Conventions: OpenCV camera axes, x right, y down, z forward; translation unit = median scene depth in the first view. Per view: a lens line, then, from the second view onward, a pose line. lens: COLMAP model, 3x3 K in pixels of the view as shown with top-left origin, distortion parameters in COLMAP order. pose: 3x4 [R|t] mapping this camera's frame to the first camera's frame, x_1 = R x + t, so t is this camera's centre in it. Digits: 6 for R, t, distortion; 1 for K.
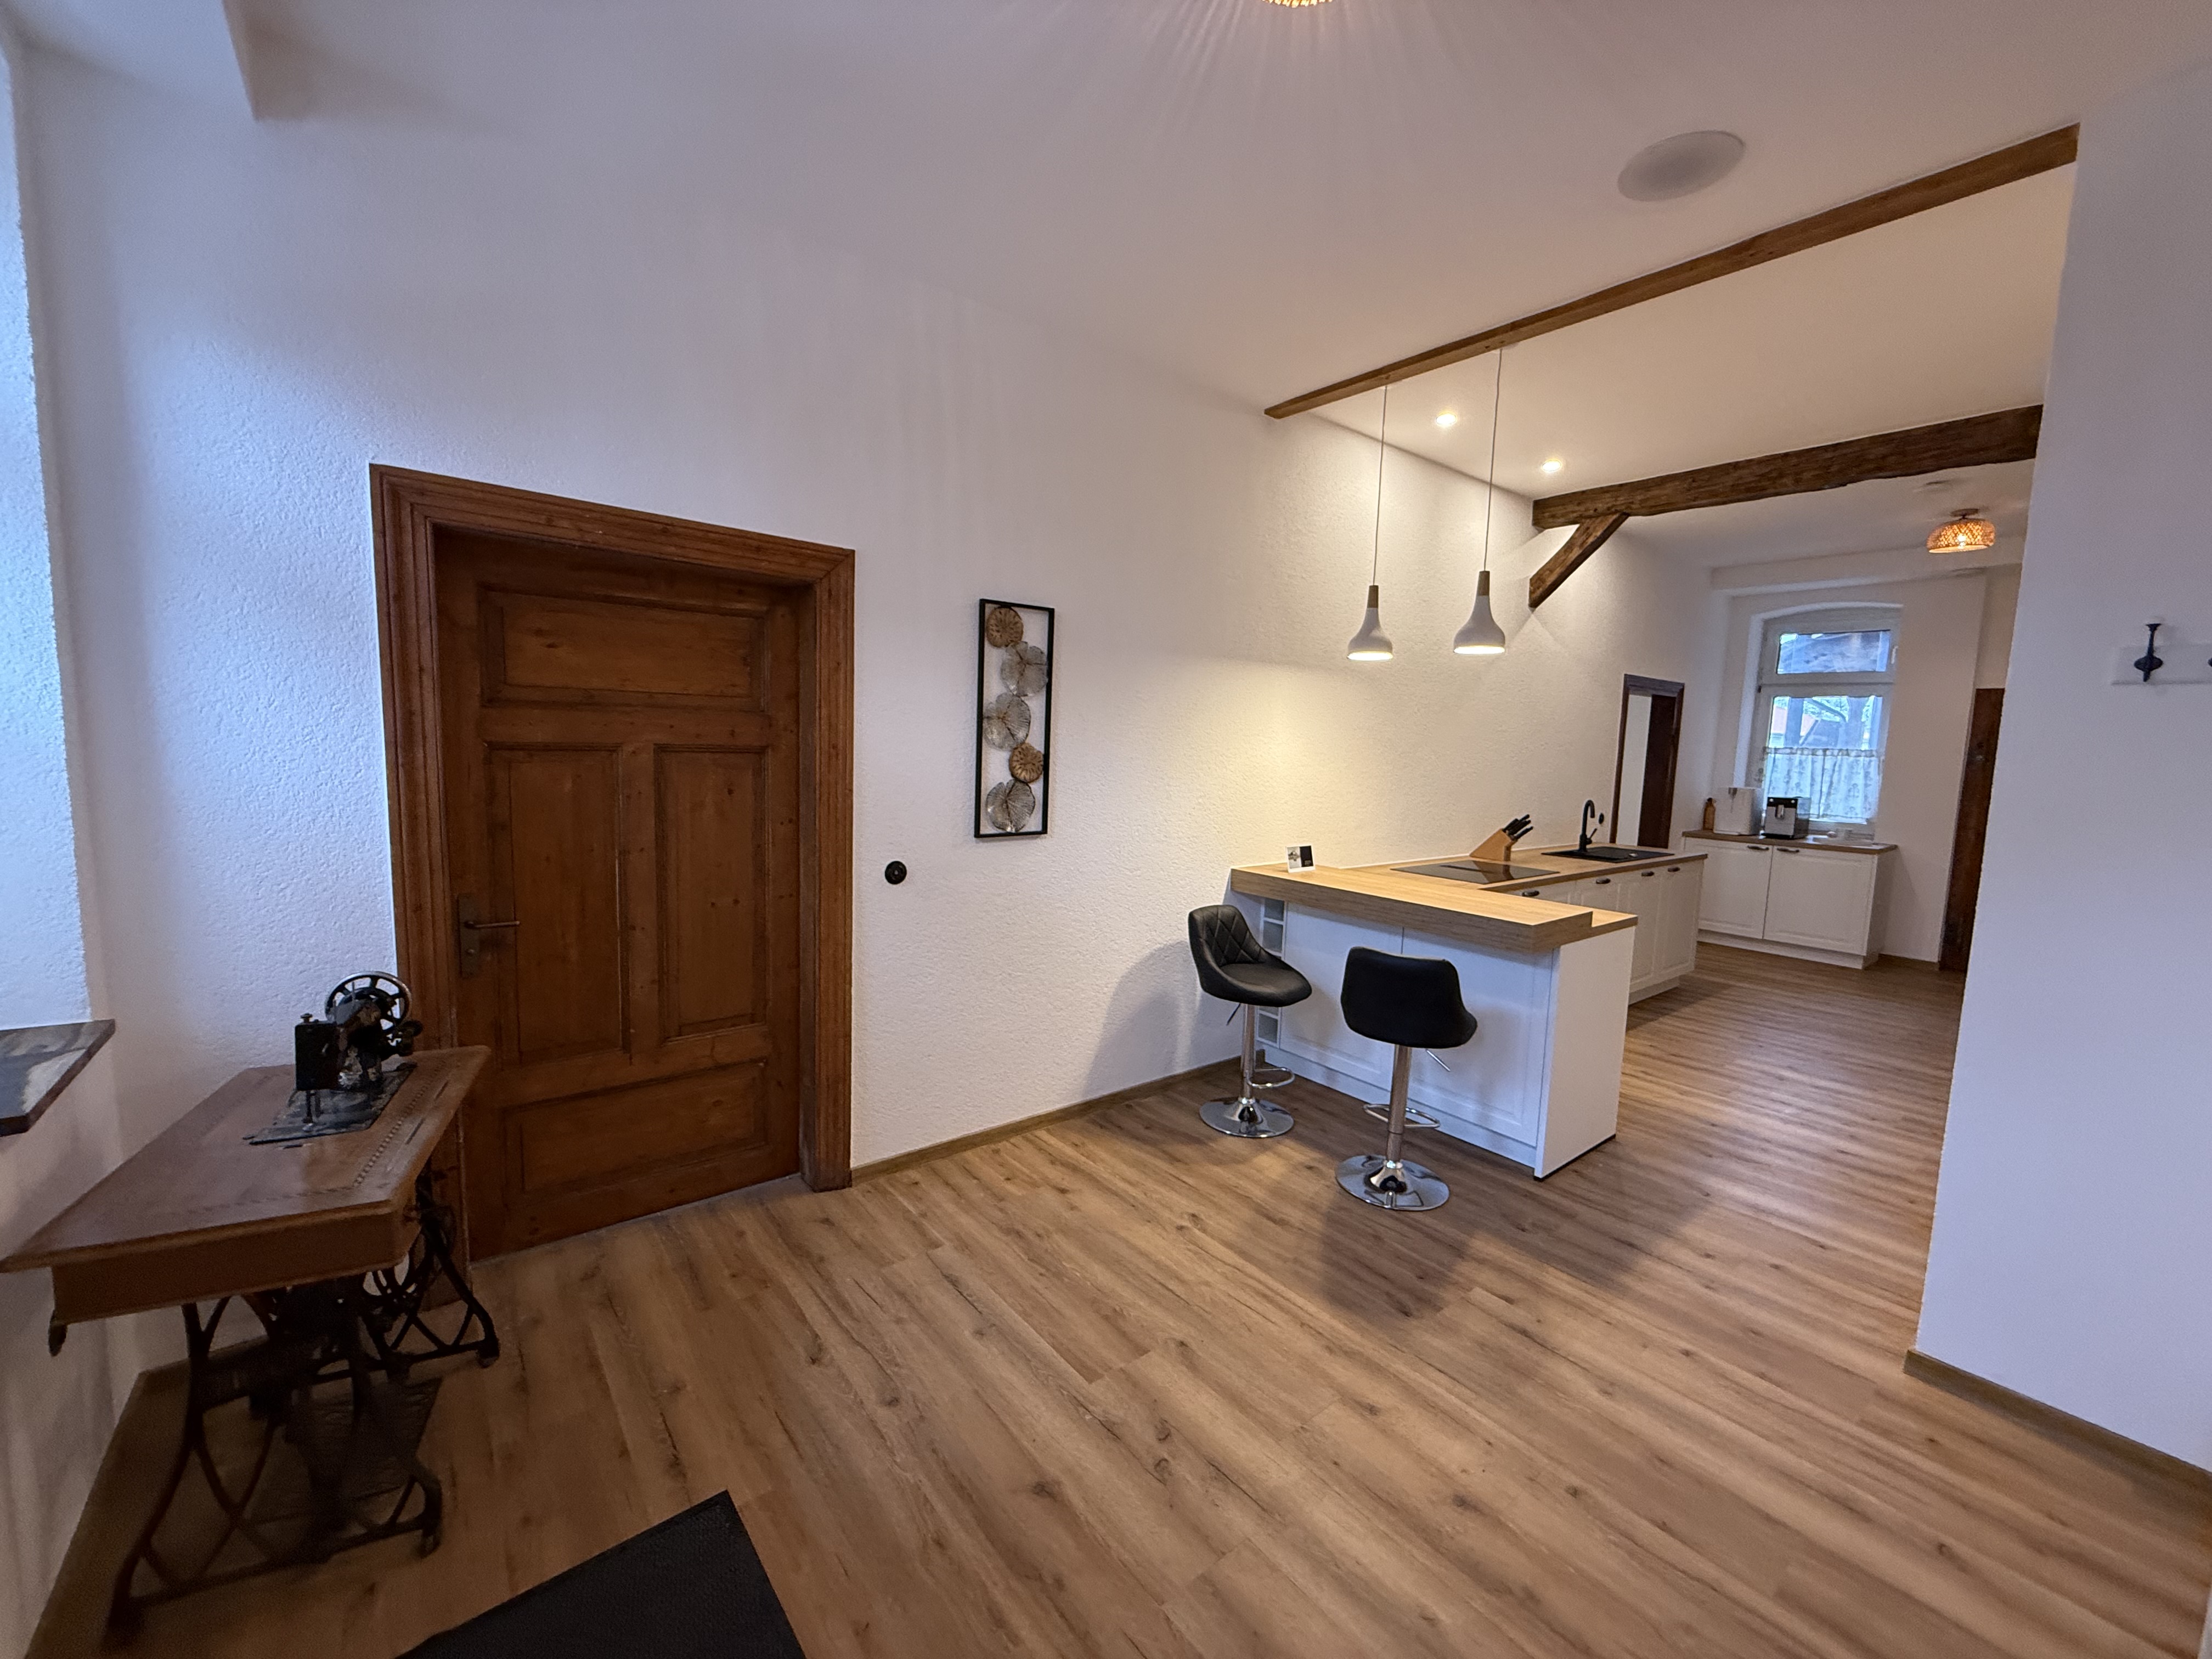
lens RADIAL K [[874.9, 0, 1102.4], [0, 874.9, 827.7], [0, 0, 1]] dist [0.000991, -0.000128]
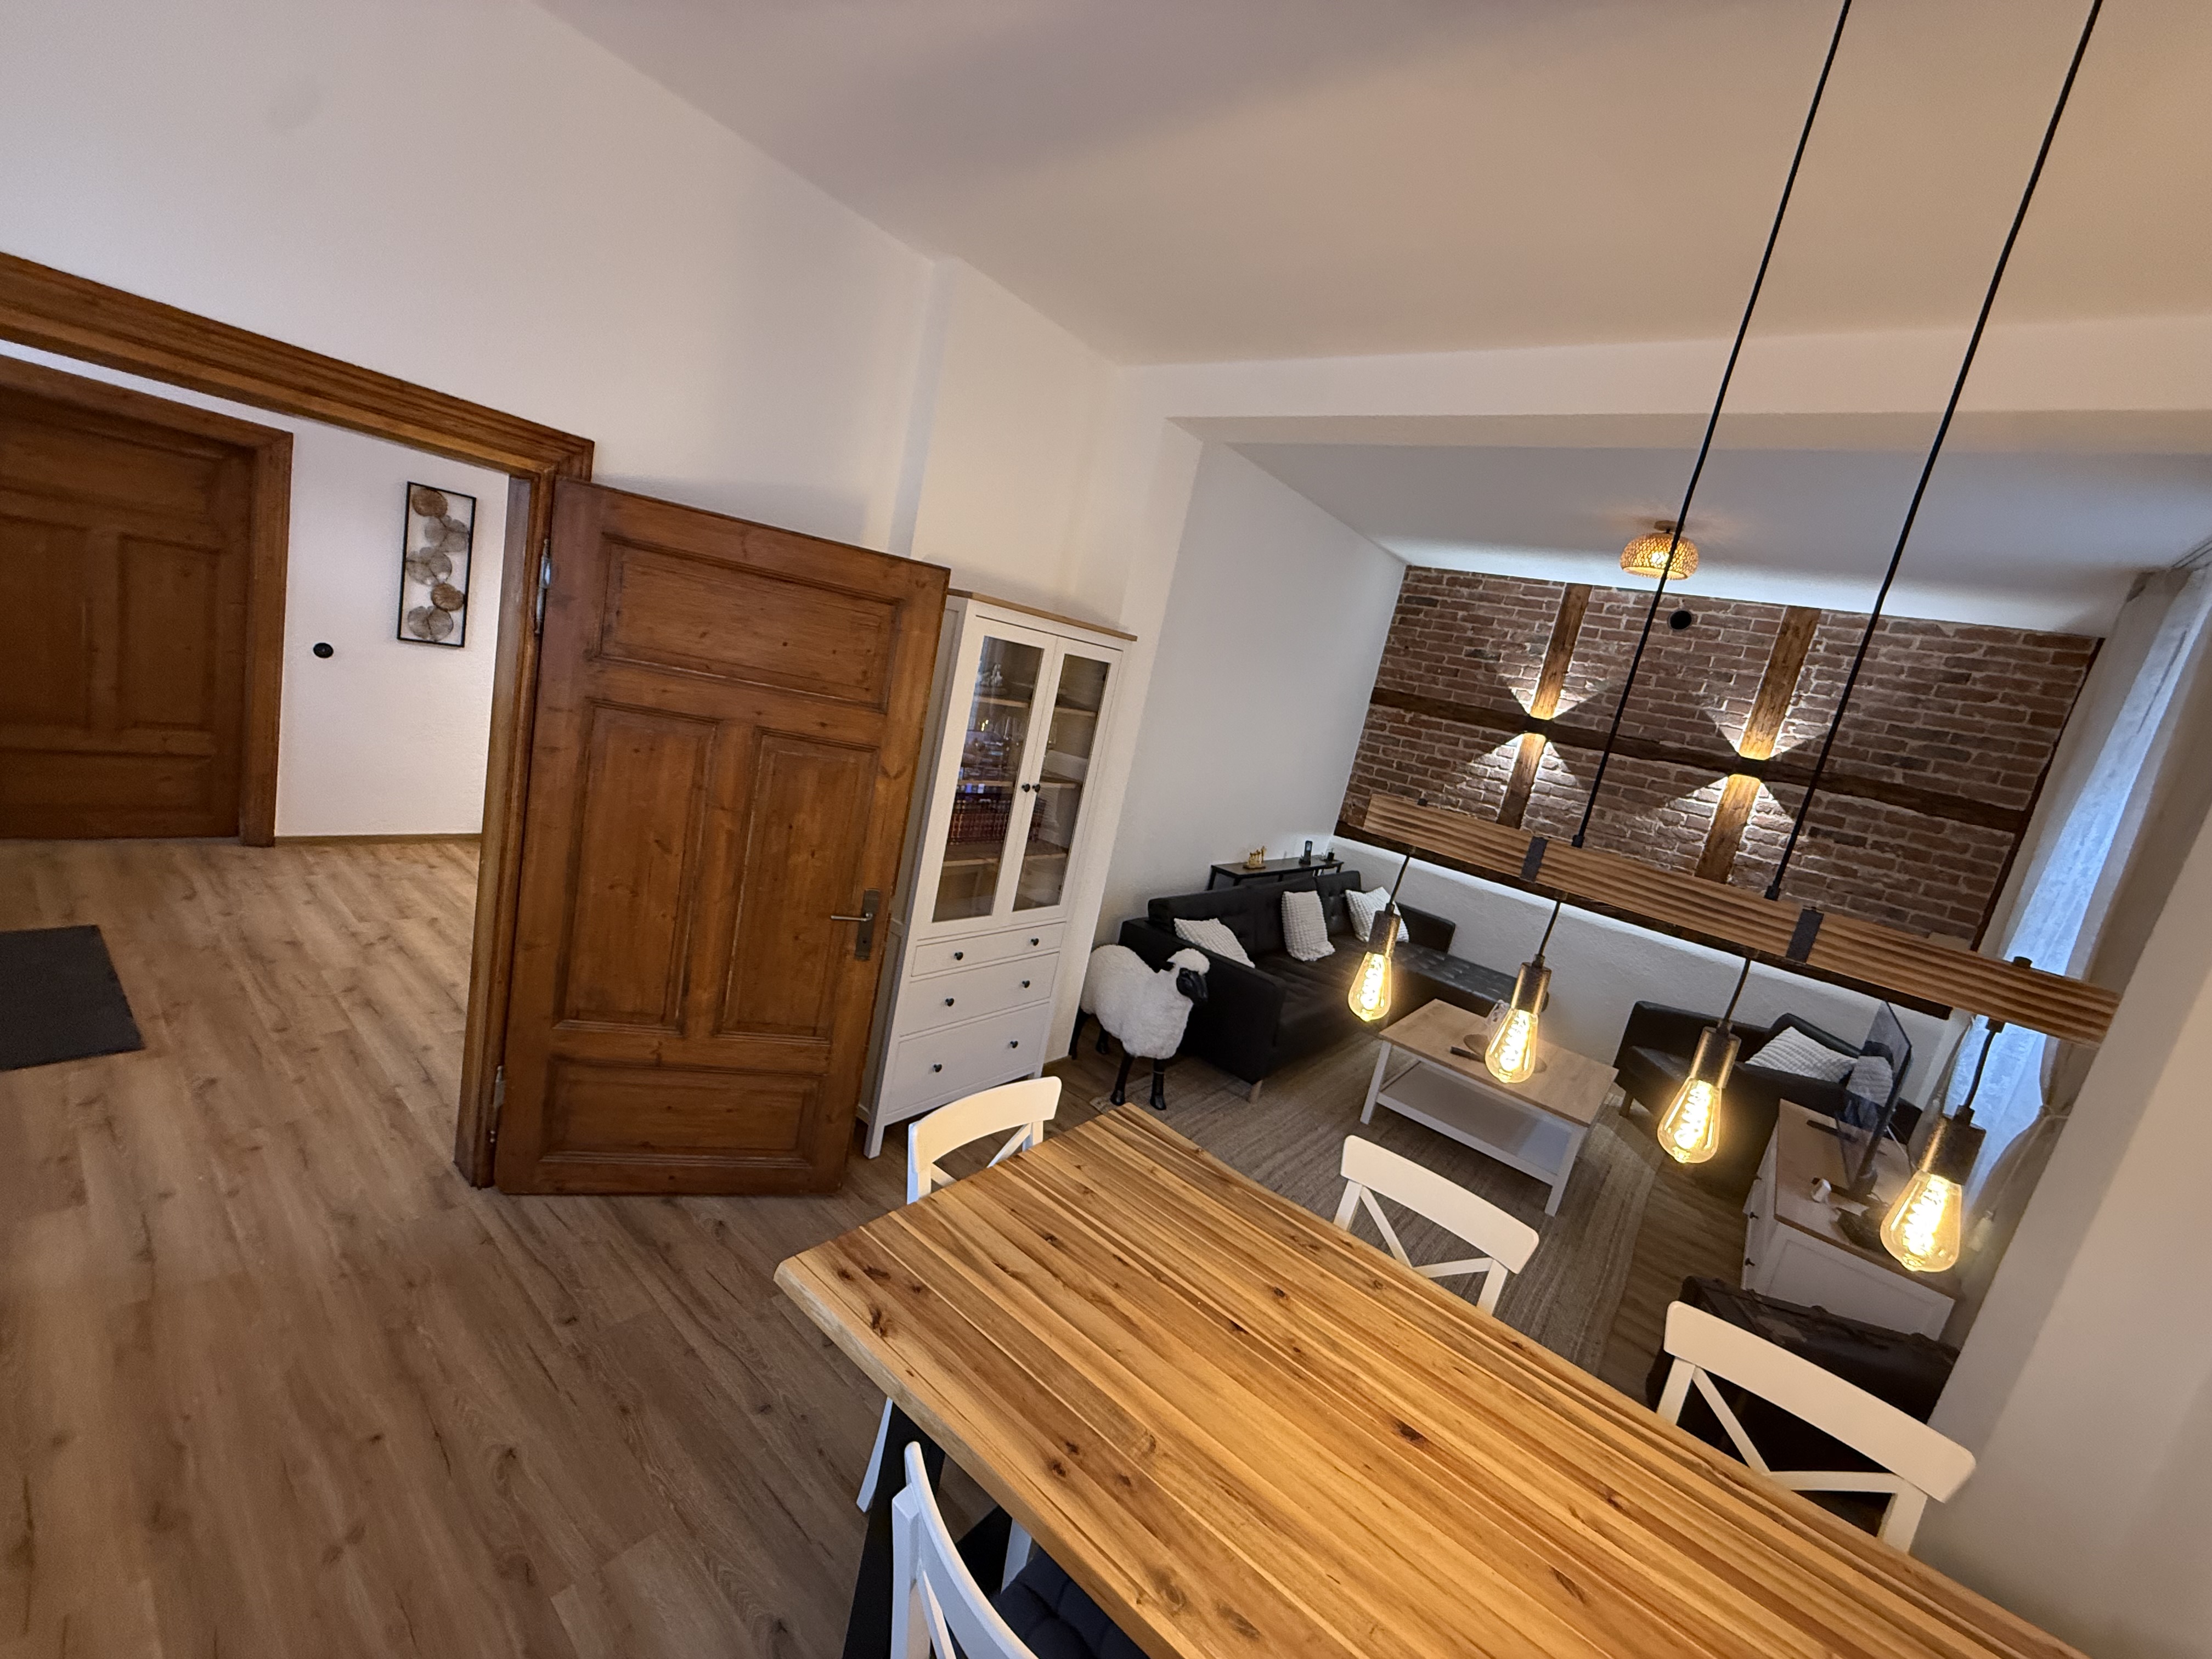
lens RADIAL K [[874.9, 0, 1101.7], [0, 874.9, 826.5], [0, 0, 1]] dist [0.000991, -0.000128]
pose [[0.958945, 0.130258, 0.251907, 0.808409], [-0.157063, 0.983541, 0.089320, 0.003580], [-0.236126, -0.125218, 0.963621, -0.938357]]
